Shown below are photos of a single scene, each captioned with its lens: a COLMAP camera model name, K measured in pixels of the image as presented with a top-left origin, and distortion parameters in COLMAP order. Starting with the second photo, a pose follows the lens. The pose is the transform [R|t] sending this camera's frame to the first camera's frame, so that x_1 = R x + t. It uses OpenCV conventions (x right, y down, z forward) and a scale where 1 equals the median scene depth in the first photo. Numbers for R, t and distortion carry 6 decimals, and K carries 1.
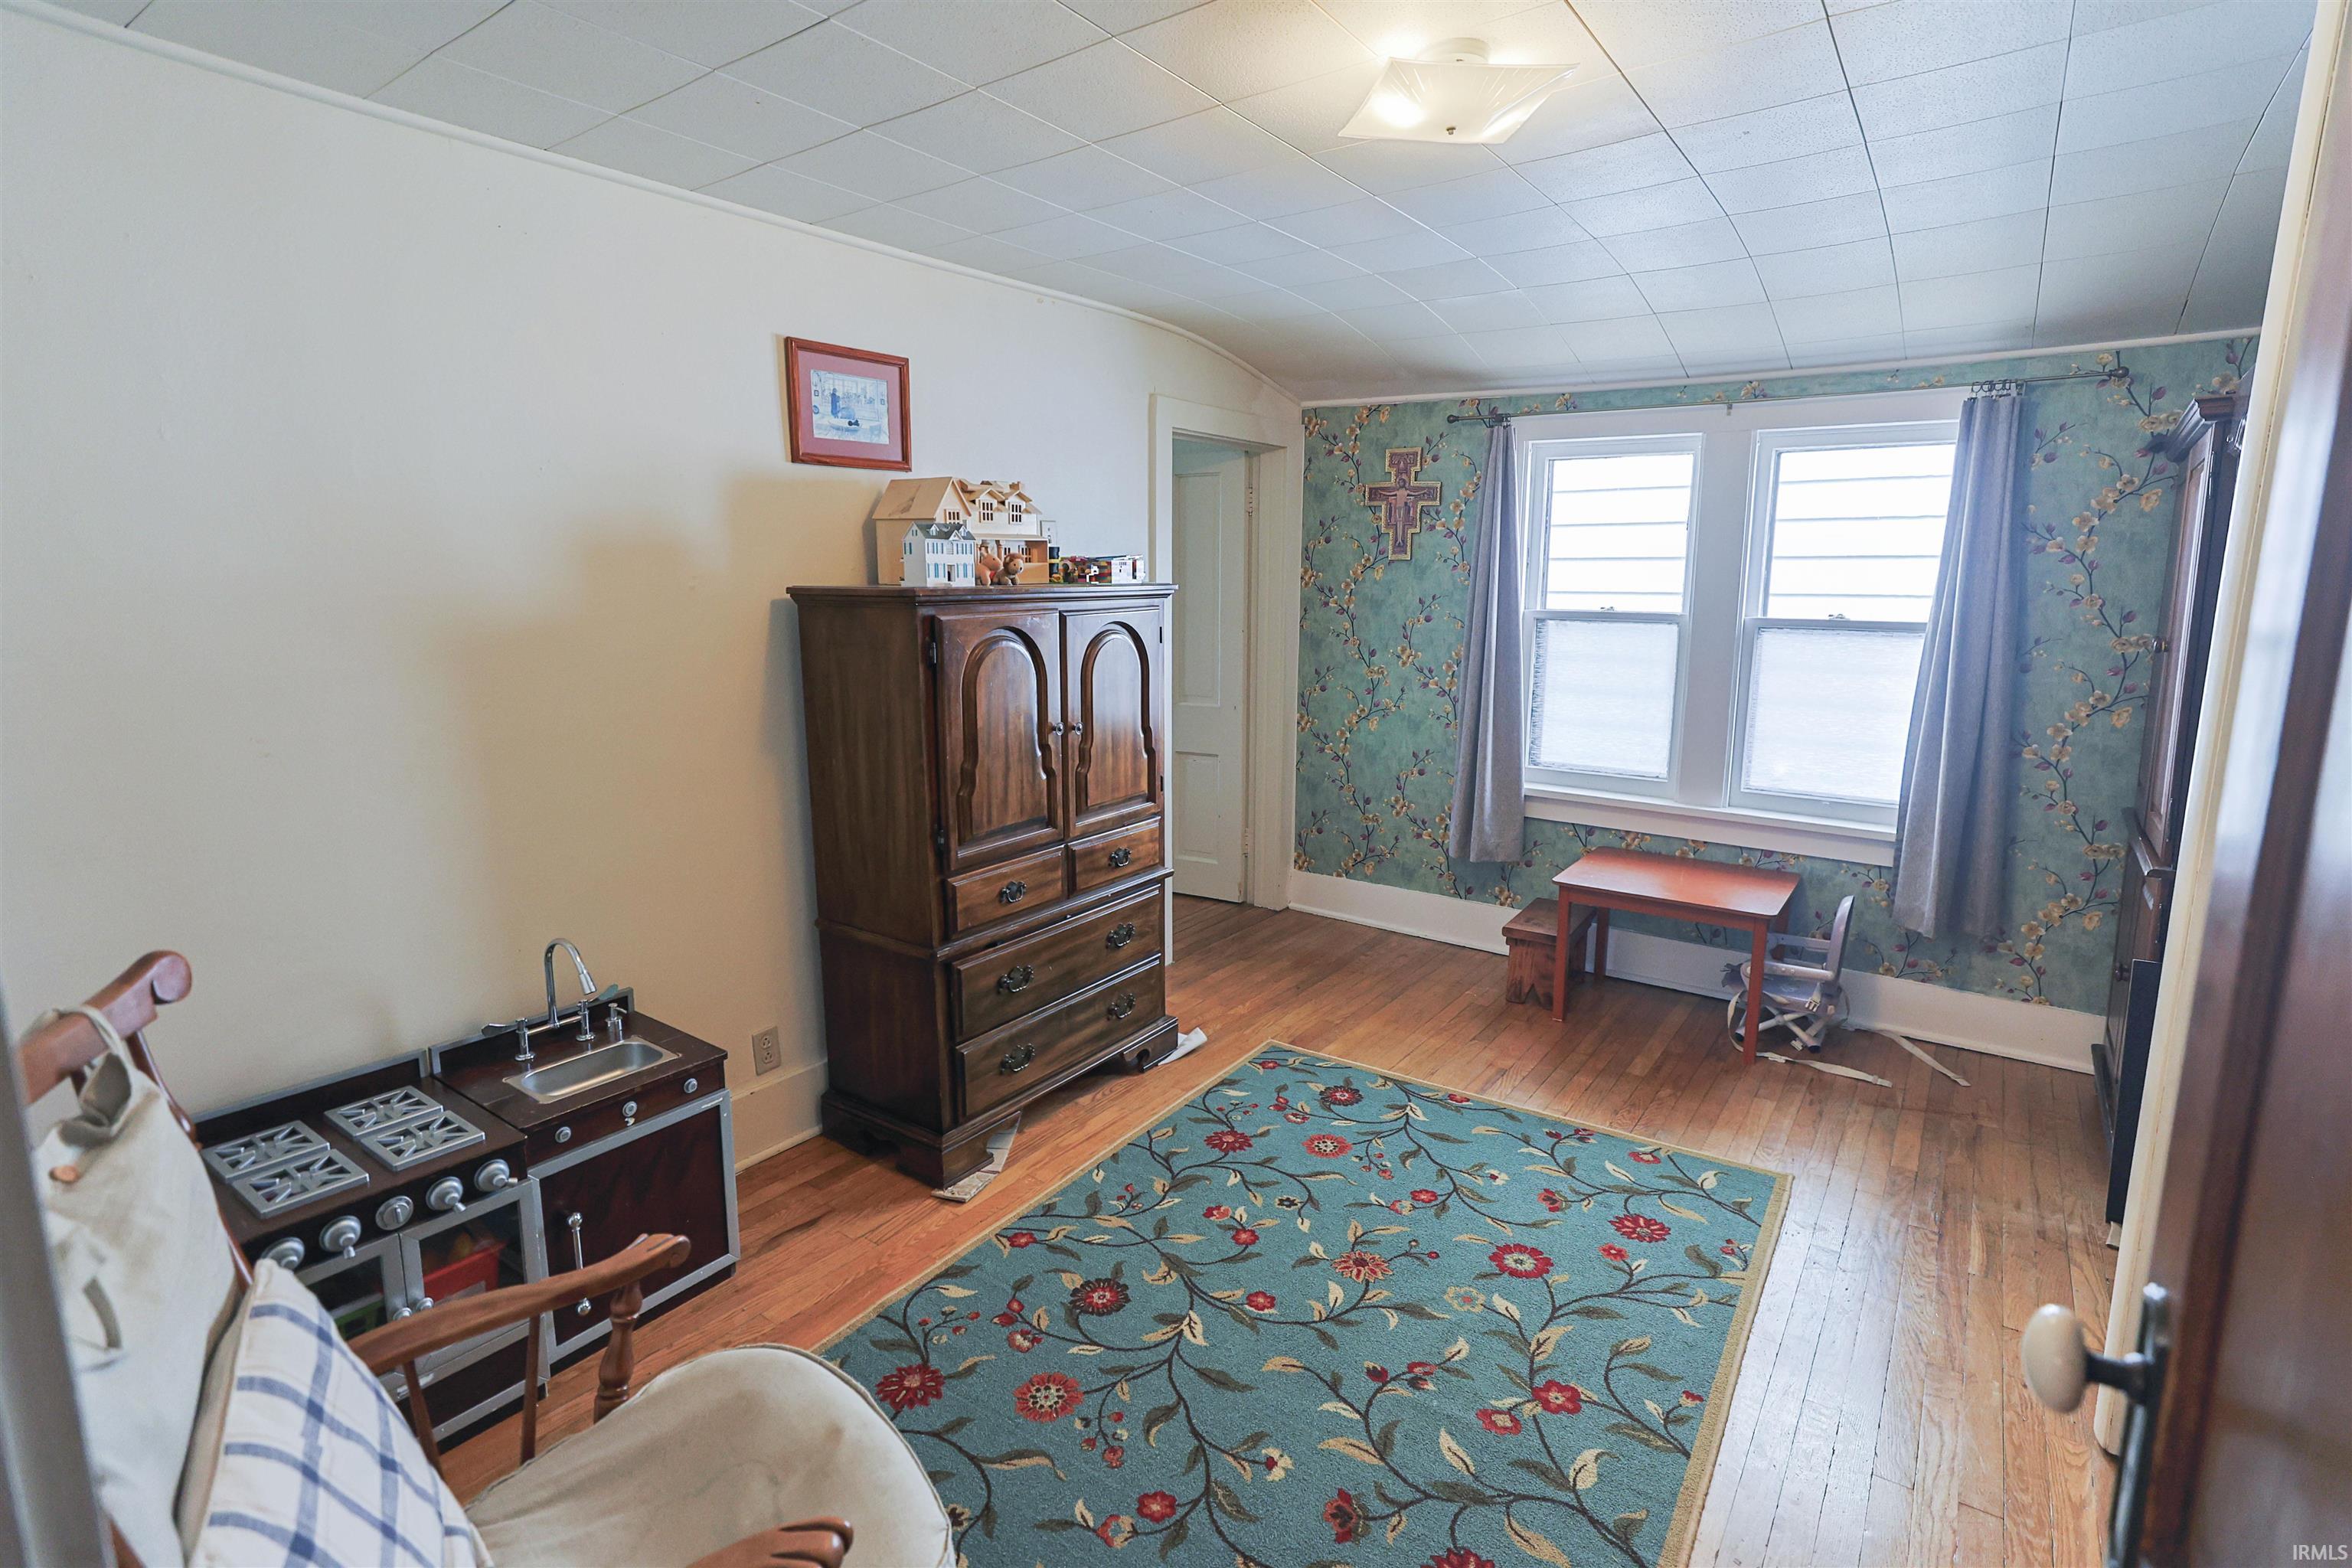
lens RADIAL K [[1155.5, 0, 1173.4], [0, 1155.5, 769.8], [0, 0, 1]] dist [-0.012503, 0.006791]
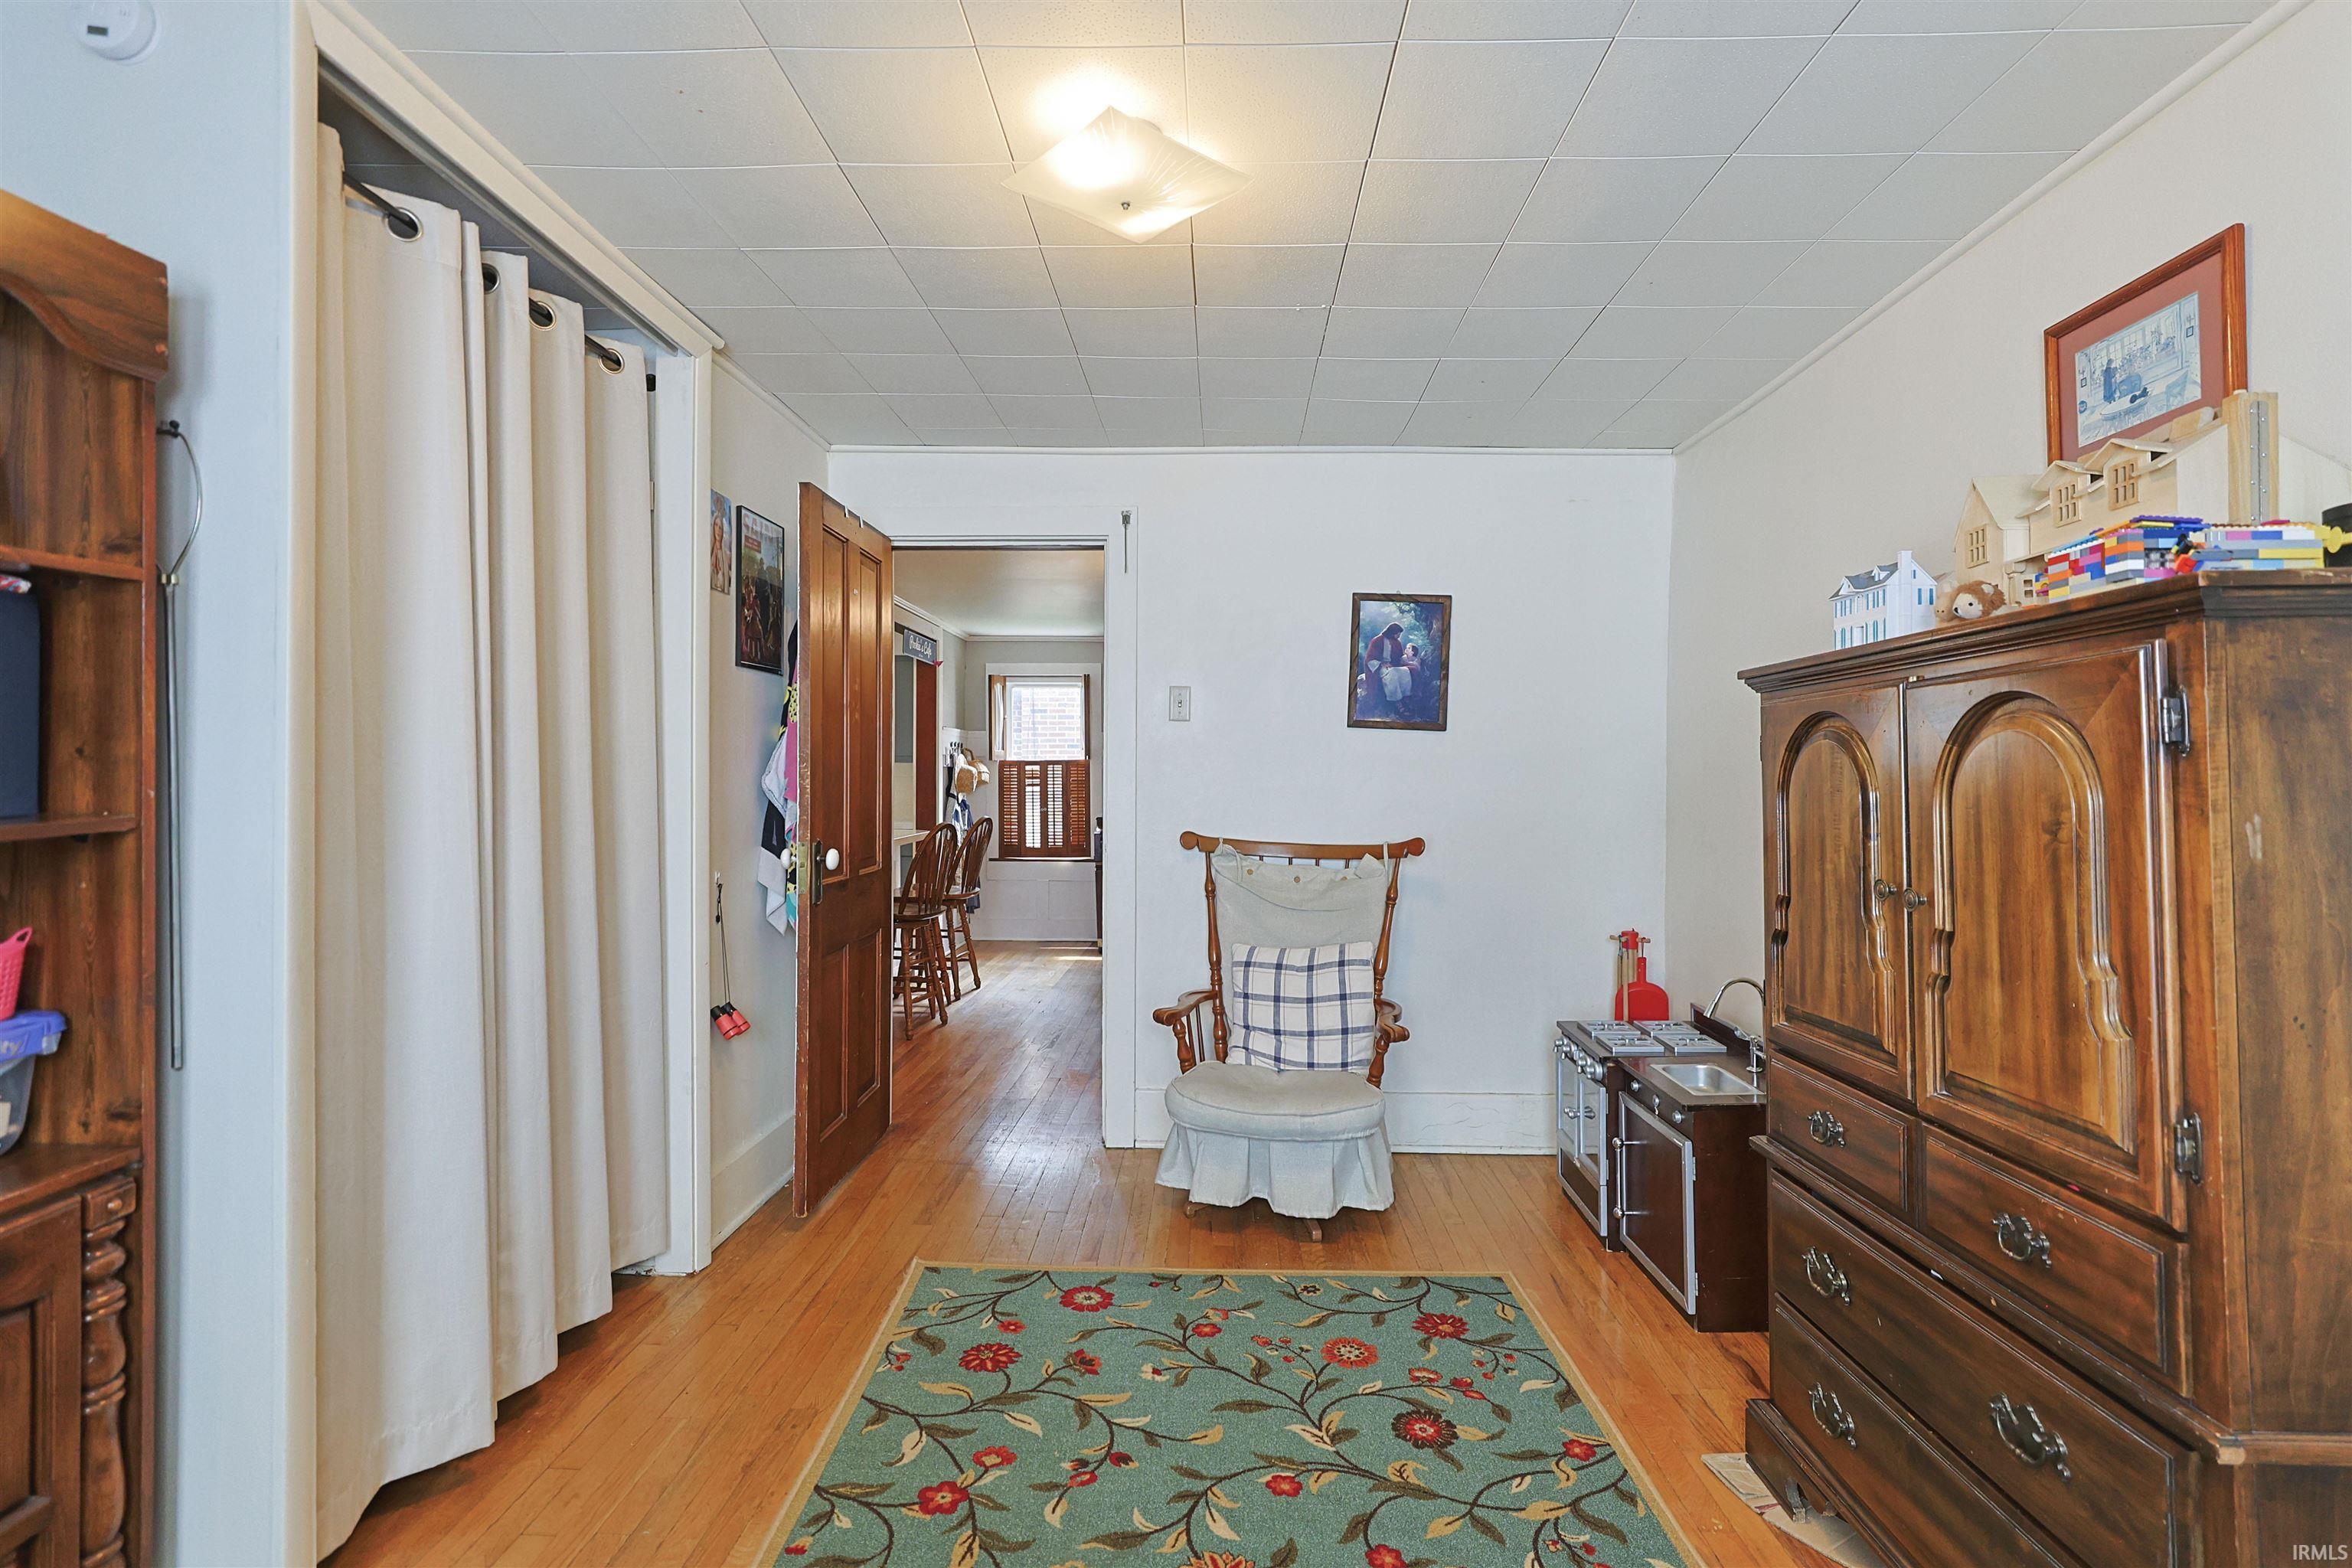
lens RADIAL K [[1155.5, 0, 1185.6], [0, 1155.5, 777.0], [0, 0, 1]] dist [-0.012503, 0.006791]
pose [[-0.830988, -0.004298, -0.556274, 0.490791], [-0.098107, 0.985429, 0.138943, -0.133354], [0.547571, 0.170034, -0.819301, 1.256728]]
